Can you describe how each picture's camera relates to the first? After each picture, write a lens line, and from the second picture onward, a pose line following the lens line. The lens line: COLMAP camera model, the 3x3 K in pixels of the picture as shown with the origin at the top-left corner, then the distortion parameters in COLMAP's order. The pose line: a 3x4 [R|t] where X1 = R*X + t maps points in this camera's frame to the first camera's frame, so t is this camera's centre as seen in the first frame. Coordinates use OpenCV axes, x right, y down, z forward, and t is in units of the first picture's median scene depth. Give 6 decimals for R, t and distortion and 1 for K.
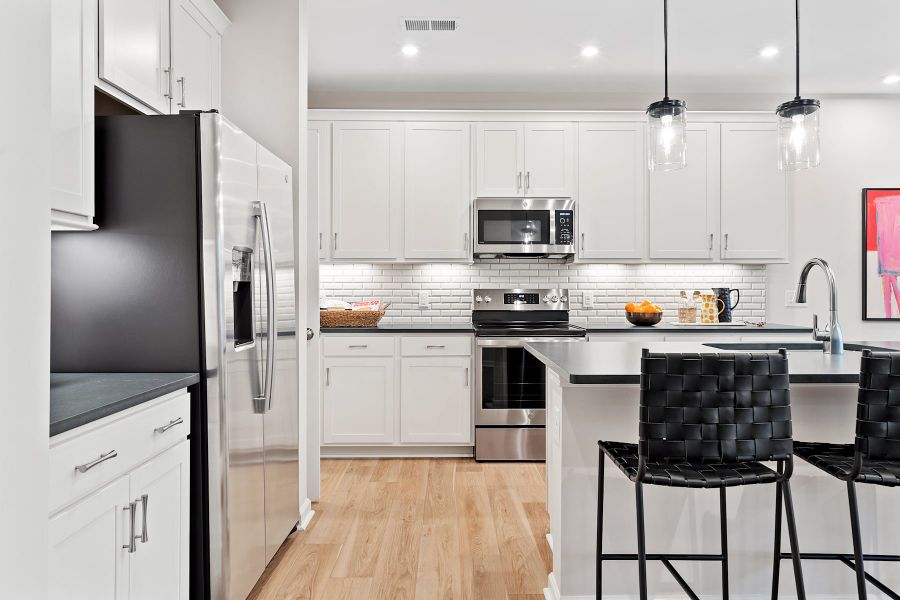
lens RADIAL K [[594.3, 0, 453.5], [0, 594.3, 286.9], [0, 0, 1]] dist [0.011555, 0.001160]
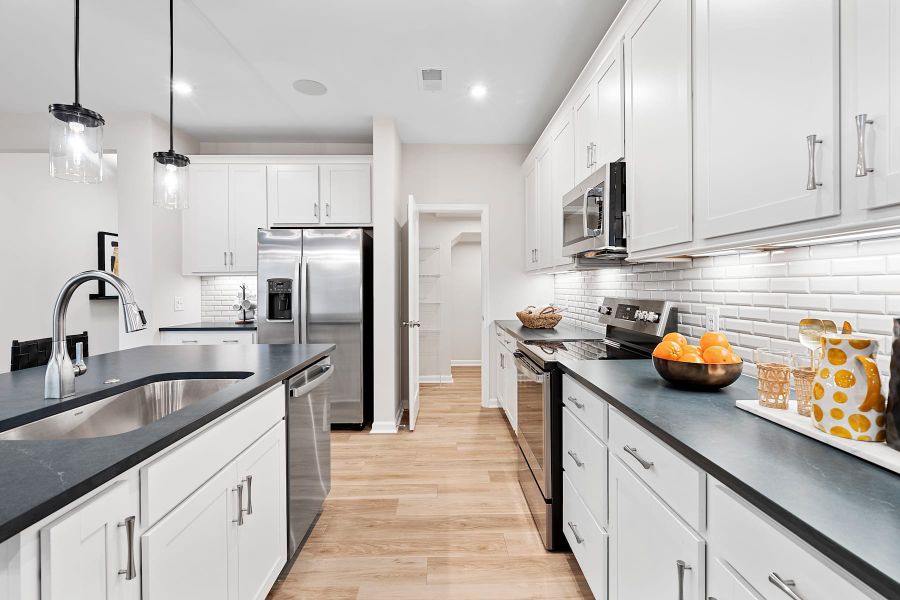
lens RADIAL K [[413.0, 0, 454.9], [0, 413.0, 290.2], [0, 0, 1]] dist [0.001019, 0.000097]
pose [[0.014981, 0.007711, -0.999858, 0.647787], [0.009776, 0.999921, 0.007858, -0.013656], [0.999840, -0.009892, 0.014905, 0.825771]]
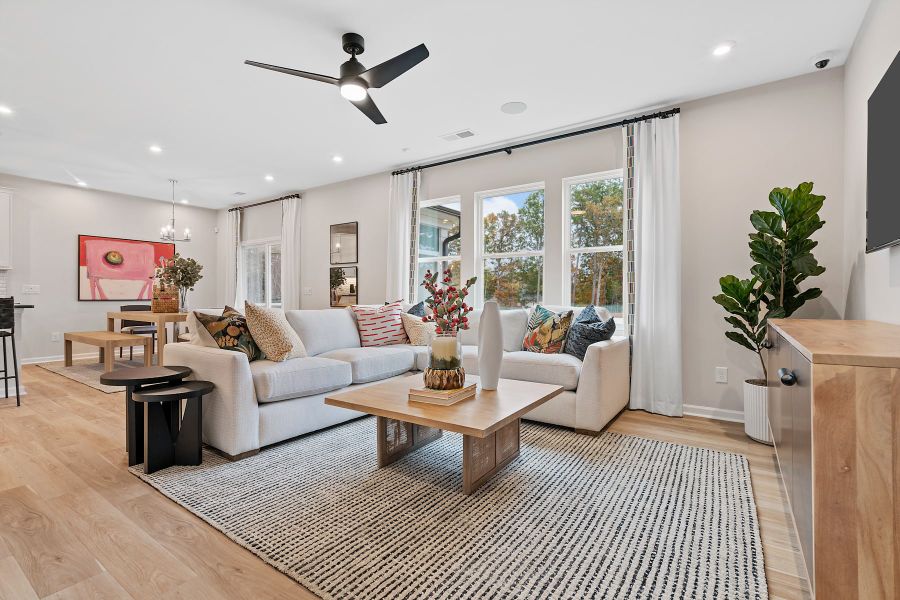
lens RADIAL K [[413.0, 0, 453.8], [0, 413.0, 297.7], [0, 0, 1]] dist [0.001019, 0.000097]
pose [[0.576306, 0.000808, 0.817234, 0.309386], [-0.006984, 0.999968, 0.003936, 0.034349], [-0.817204, -0.007976, 0.576293, -0.876892]]
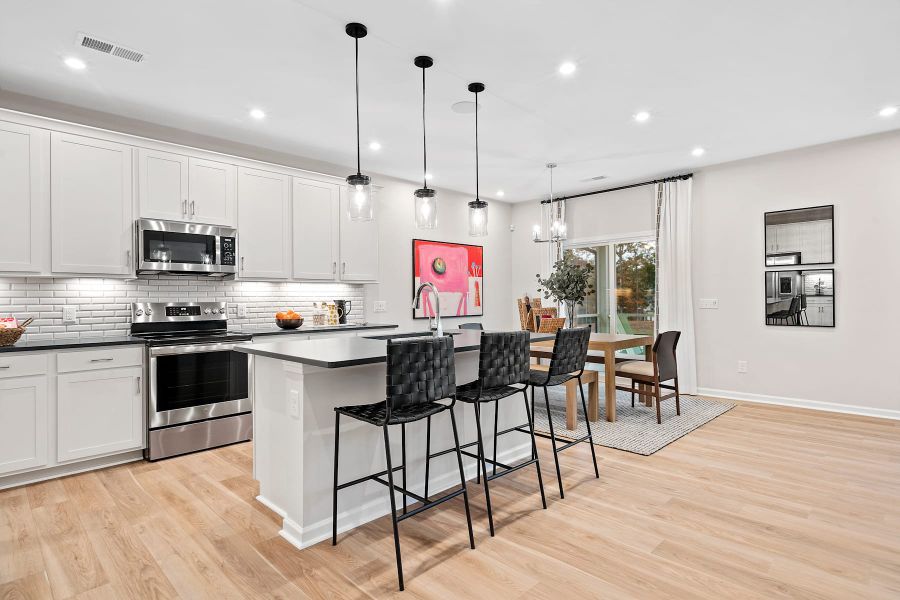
lens RADIAL K [[472.7, 0, 451.3], [0, 472.7, 298.8], [0, 0, 1]] dist [0.006123, 0.003424]
pose [[0.717364, -0.006901, 0.696664, -0.157481], [0.007994, 0.999967, 0.001674, -0.001140], [-0.696653, 0.004368, 0.717395, -0.004944]]
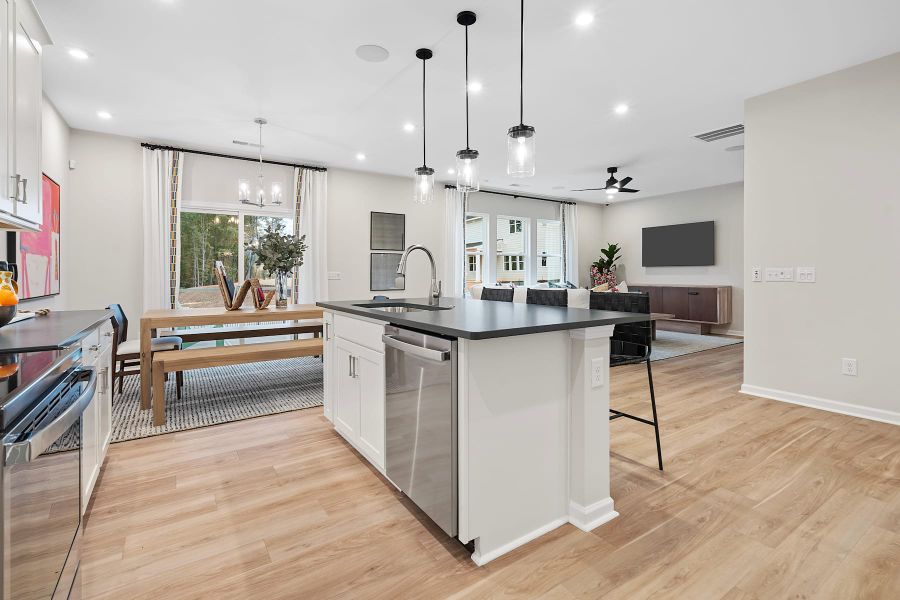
lens RADIAL K [[420.3, 0, 457.9], [0, 420.3, 279.6], [0, 0, 1]] dist [-0.007776, 0.001407]
pose [[-0.551146, -0.011103, 0.834335, -0.192525], [-0.001447, 0.999923, 0.012351, 0.015615], [-0.834407, 0.005600, -0.551120, 0.866749]]
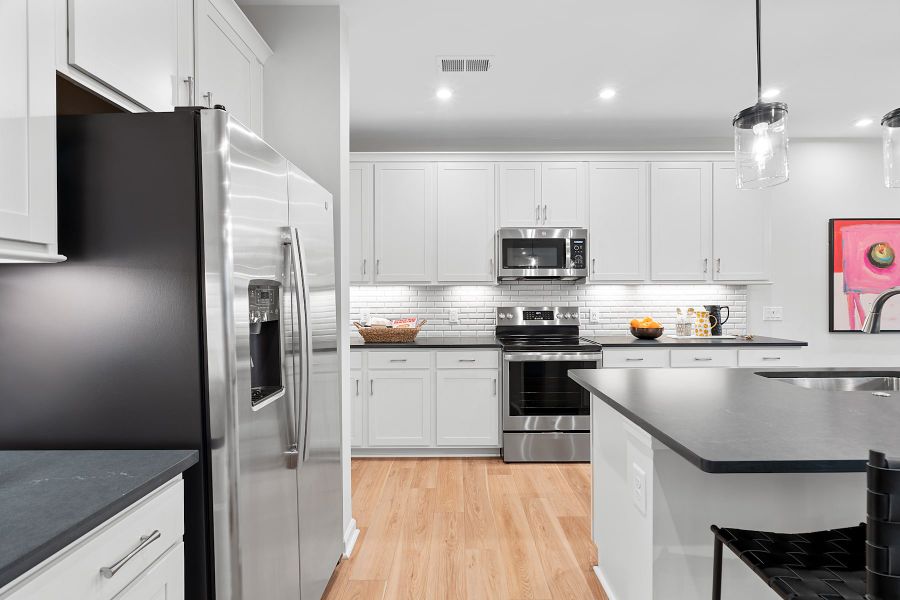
lens RADIAL K [[413.0, 0, 457.4], [0, 413.0, 296.7], [0, 0, 1]] dist [0.001019, 0.000097]
pose [[0.999966, -0.005512, -0.006131, -0.040357], [0.005540, 0.999974, 0.004598, -0.022251], [0.006106, -0.004632, 0.999971, 0.205857]]
